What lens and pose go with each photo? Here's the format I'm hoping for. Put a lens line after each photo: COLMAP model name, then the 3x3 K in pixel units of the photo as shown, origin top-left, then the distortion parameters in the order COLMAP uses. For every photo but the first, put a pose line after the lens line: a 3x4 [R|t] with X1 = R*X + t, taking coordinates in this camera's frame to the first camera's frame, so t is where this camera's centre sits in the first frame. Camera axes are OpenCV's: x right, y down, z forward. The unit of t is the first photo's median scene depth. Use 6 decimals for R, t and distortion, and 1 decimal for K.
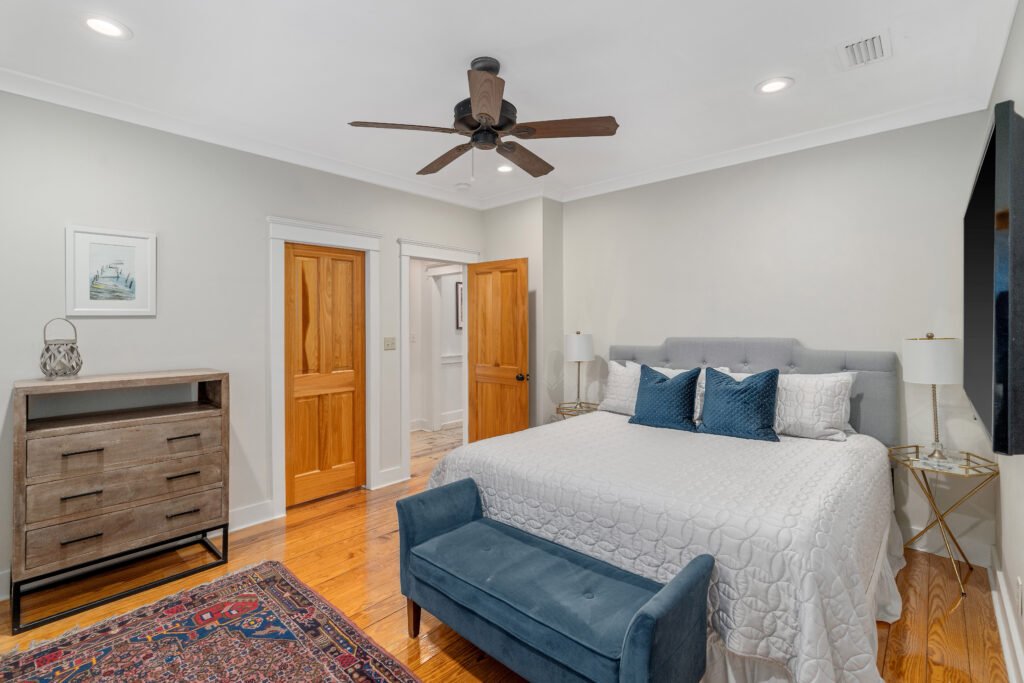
lens RADIAL K [[467.8, 0, 513.1], [0, 467.8, 324.7], [0, 0, 1]] dist [0.000133, 0.000260]
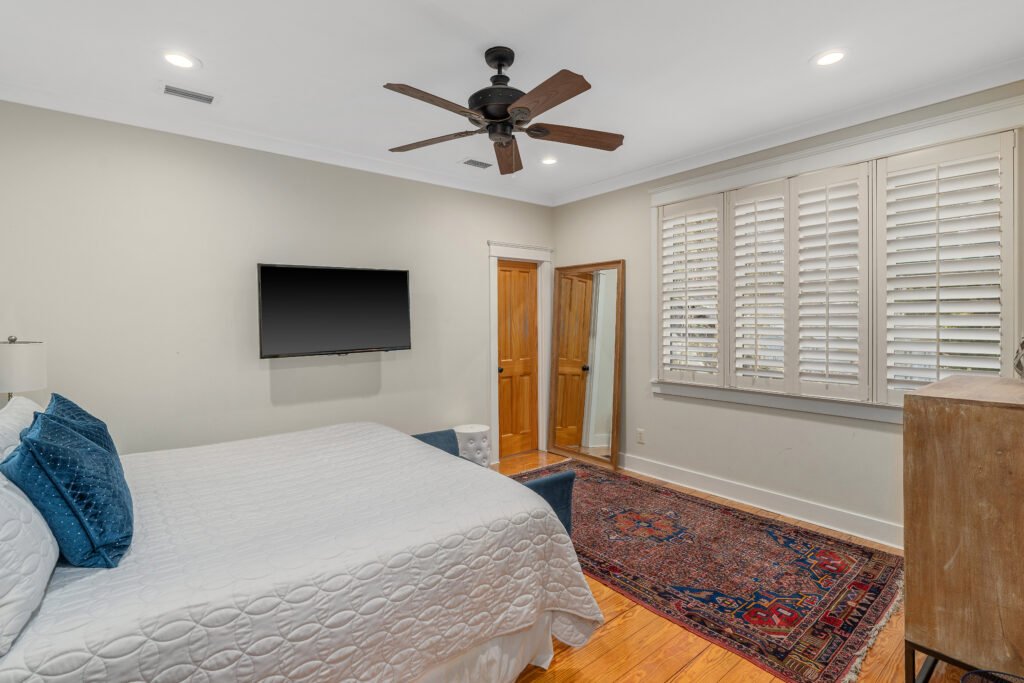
lens RADIAL K [[467.8, 0, 513.1], [0, 467.8, 324.7], [0, 0, 1]] dist [0.000133, 0.000260]
pose [[-0.987498, 0.010752, 0.157262, -0.254980], [0.012455, 0.999874, 0.009852, -0.000567], [-0.157137, 0.011687, -0.987508, 2.099498]]
